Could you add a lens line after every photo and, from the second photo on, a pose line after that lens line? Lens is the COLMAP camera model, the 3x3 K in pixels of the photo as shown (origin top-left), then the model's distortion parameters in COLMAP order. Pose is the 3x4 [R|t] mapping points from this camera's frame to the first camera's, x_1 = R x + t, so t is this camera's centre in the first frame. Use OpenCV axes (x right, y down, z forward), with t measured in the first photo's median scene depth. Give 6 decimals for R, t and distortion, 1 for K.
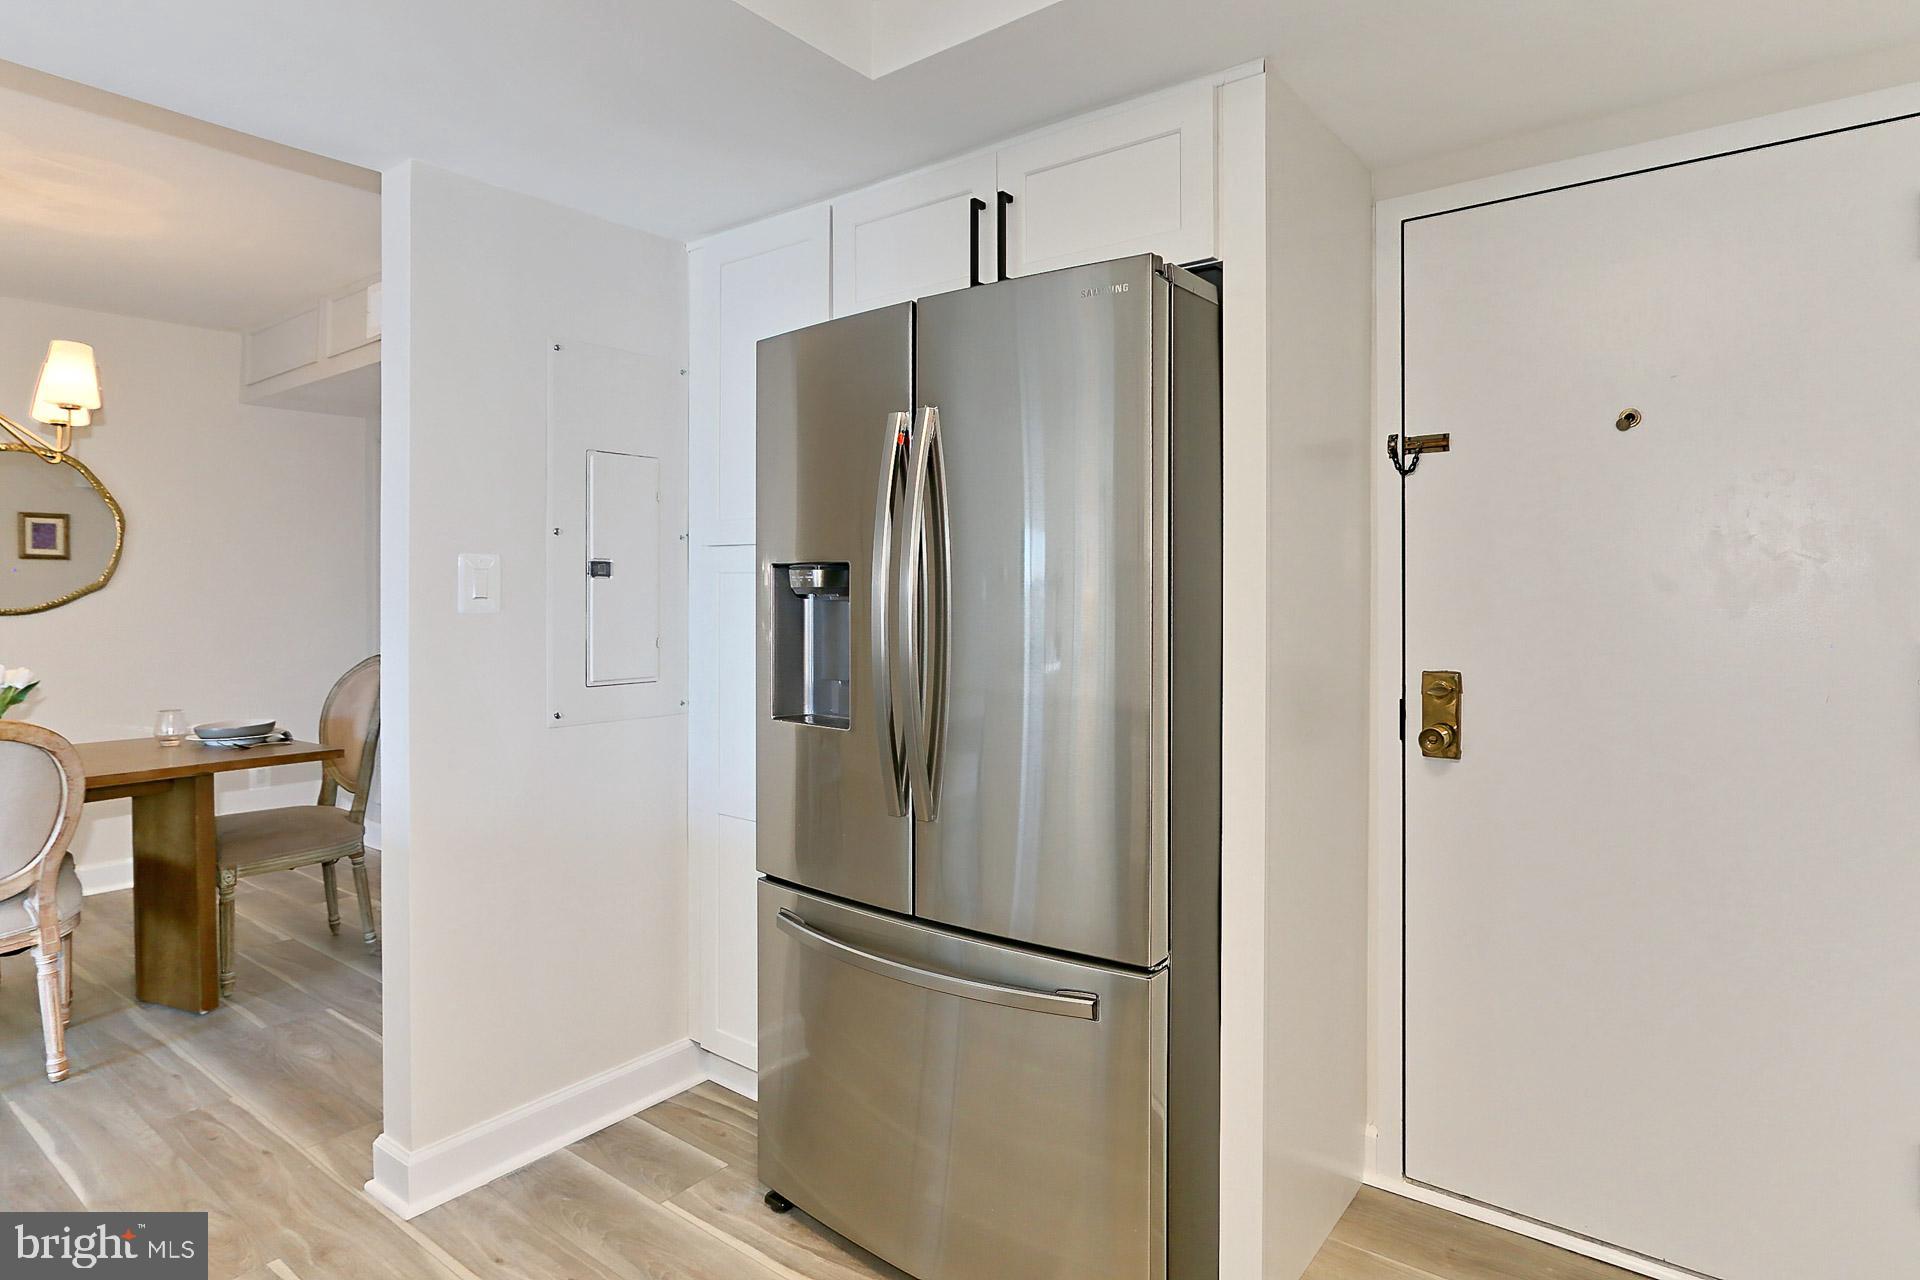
lens RADIAL K [[1029.6, 0, 962.1], [0, 1029.6, 599.8], [0, 0, 1]] dist [-0.001896, -0.000211]
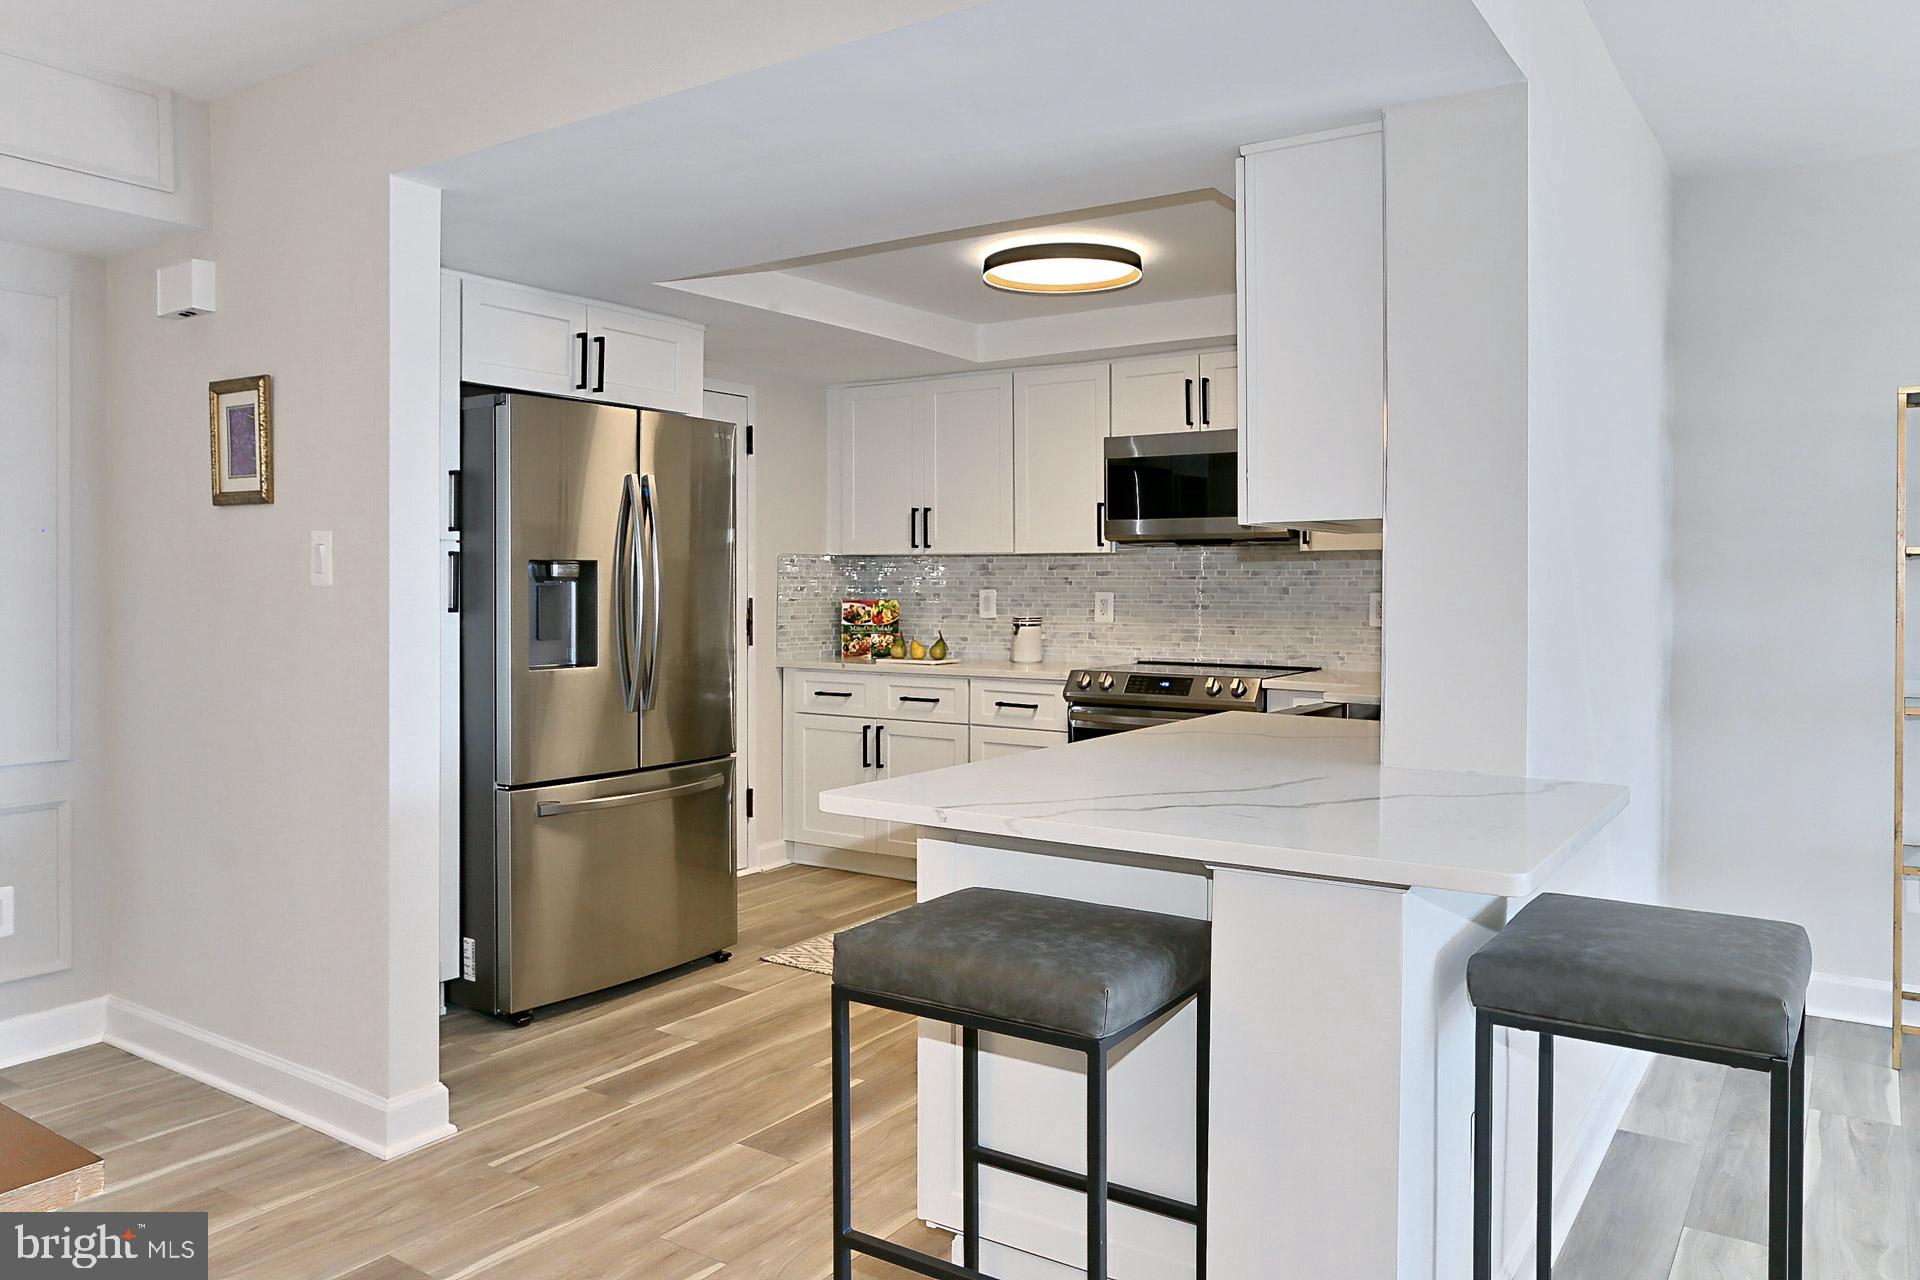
lens RADIAL K [[1373.3, 0, 957.0], [0, 1373.3, 579.9], [0, 0, 1]] dist [-0.005112, -0.001405]
pose [[-0.059458, -0.003017, 0.998226, -1.894291], [0.006559, 0.999973, 0.003413, -0.008286], [-0.998209, 0.006750, -0.059437, 0.483137]]
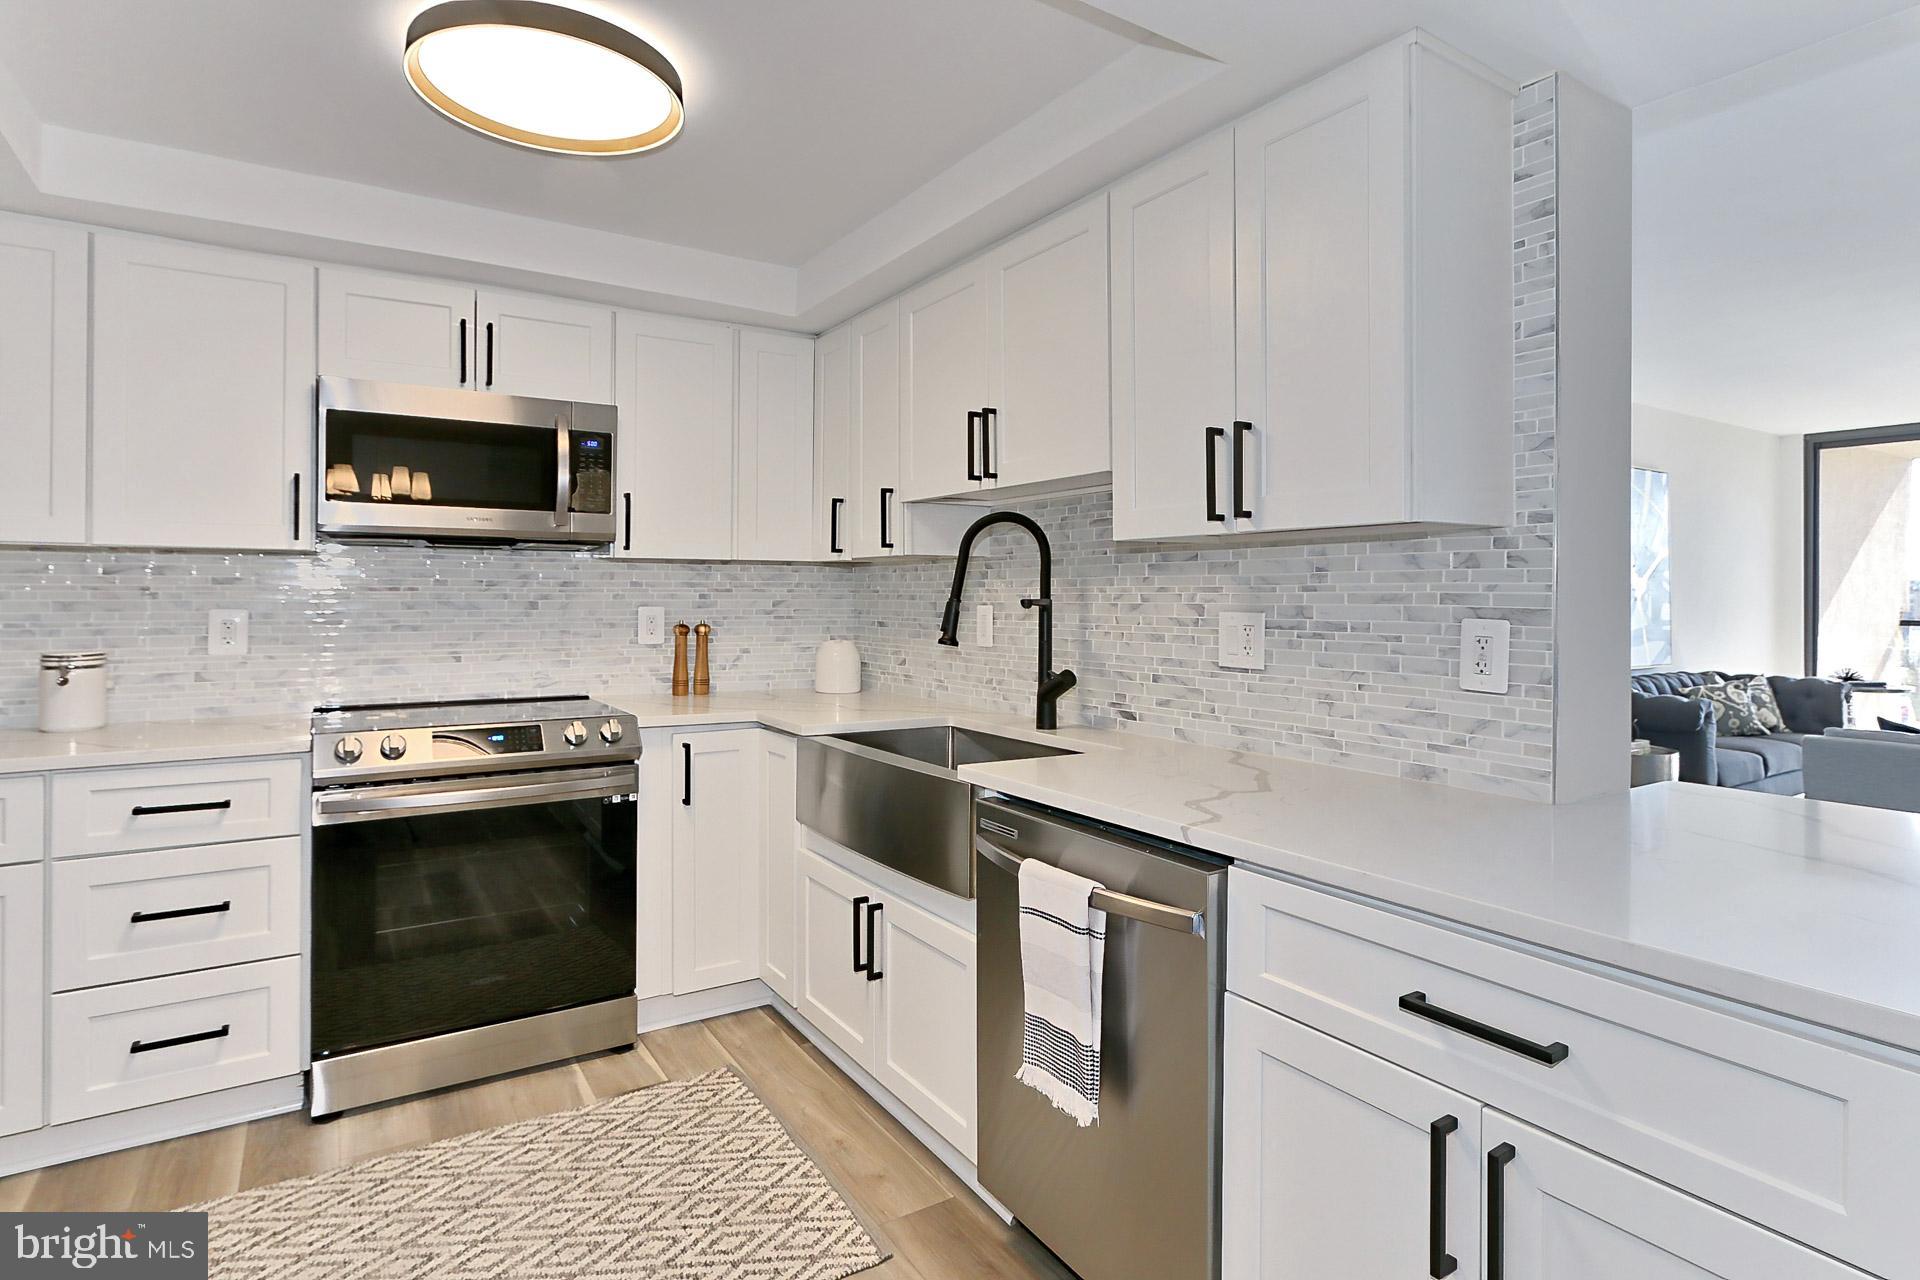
lens RADIAL K [[991.8, 0, 960.7], [0, 991.8, 590.8], [0, 0, 1]] dist [-0.016714, 0.007933]
pose [[-0.941492, -0.004557, 0.337004, -0.616461], [-0.003769, 0.999988, 0.002991, -0.004878], [-0.337014, 0.001546, -0.941498, 0.895327]]
